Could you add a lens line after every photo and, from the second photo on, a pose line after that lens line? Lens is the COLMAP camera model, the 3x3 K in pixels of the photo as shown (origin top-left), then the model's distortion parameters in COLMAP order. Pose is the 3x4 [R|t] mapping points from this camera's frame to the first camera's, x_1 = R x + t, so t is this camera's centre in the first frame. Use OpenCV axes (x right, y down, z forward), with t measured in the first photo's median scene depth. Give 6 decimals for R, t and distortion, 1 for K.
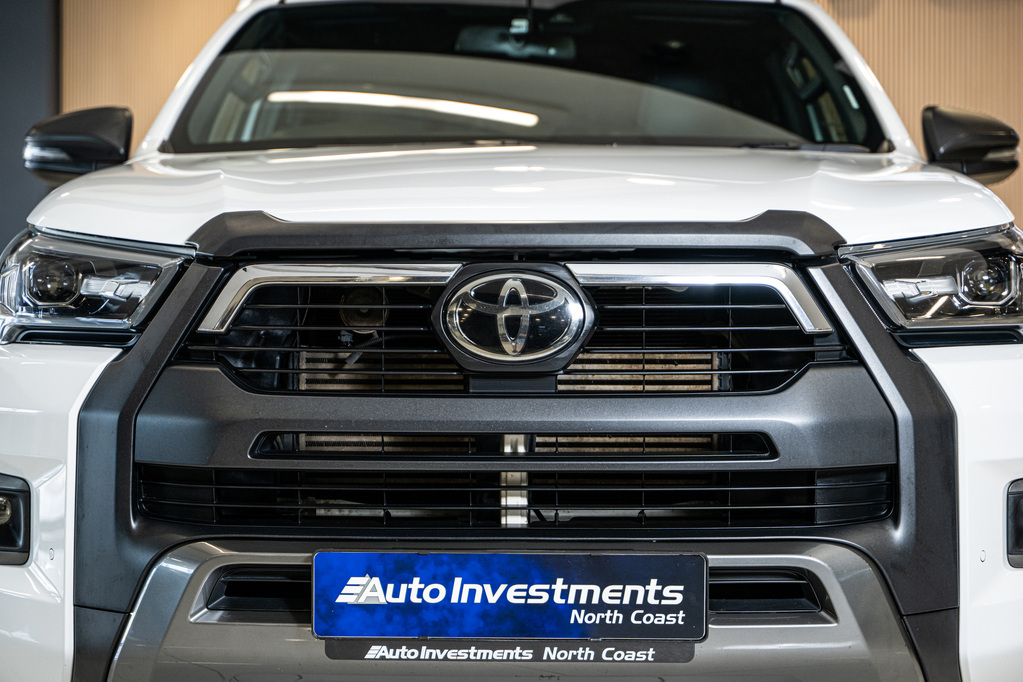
lens RADIAL K [[2195.8, 0, 501.2], [0, 2195.8, 397.1], [0, 0, 1]] dist [-0.028308, 0.000000]
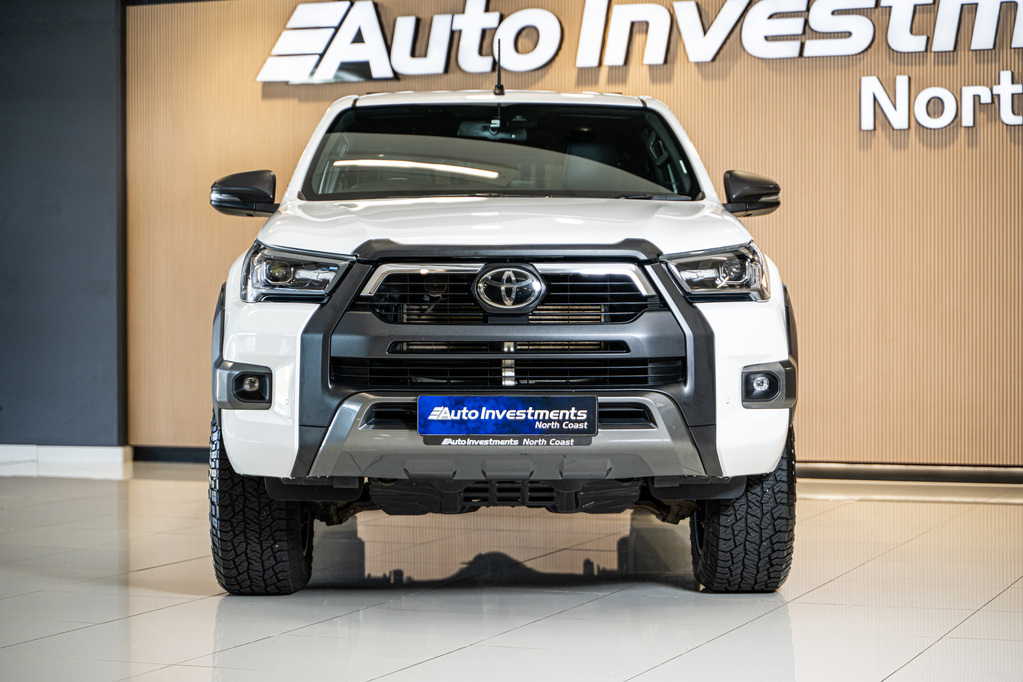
lens RADIAL K [[2195.8, 0, 516.3], [0, 2195.8, 350.1], [0, 0, 1]] dist [-0.028308, 0.000000]
pose [[0.999069, -0.002342, 0.043087, -0.078938], [0.002945, 0.999899, -0.013927, 0.053886], [-0.043050, 0.014041, 0.998974, -1.147888]]
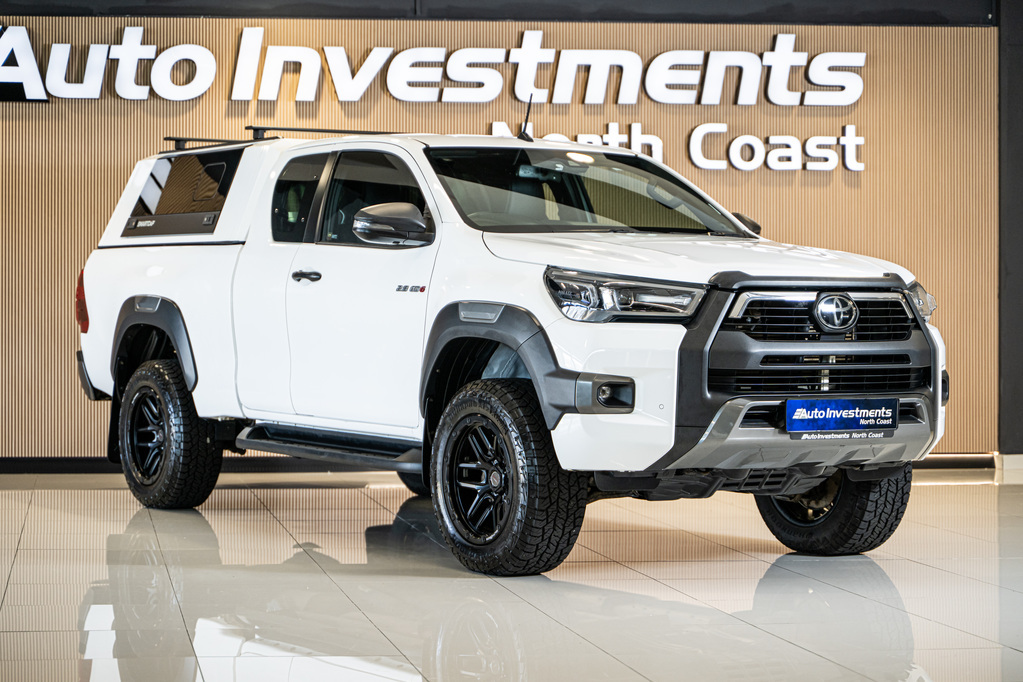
lens RADIAL K [[2195.8, 0, 353.5], [0, 2195.8, 300.9], [0, 0, 1]] dist [-0.028308, 0.000000]
pose [[0.875150, 0.005460, 0.483821, -1.790186], [0.013269, 0.999289, -0.035280, 0.036031], [-0.483670, 0.037295, 0.874456, -1.062506]]
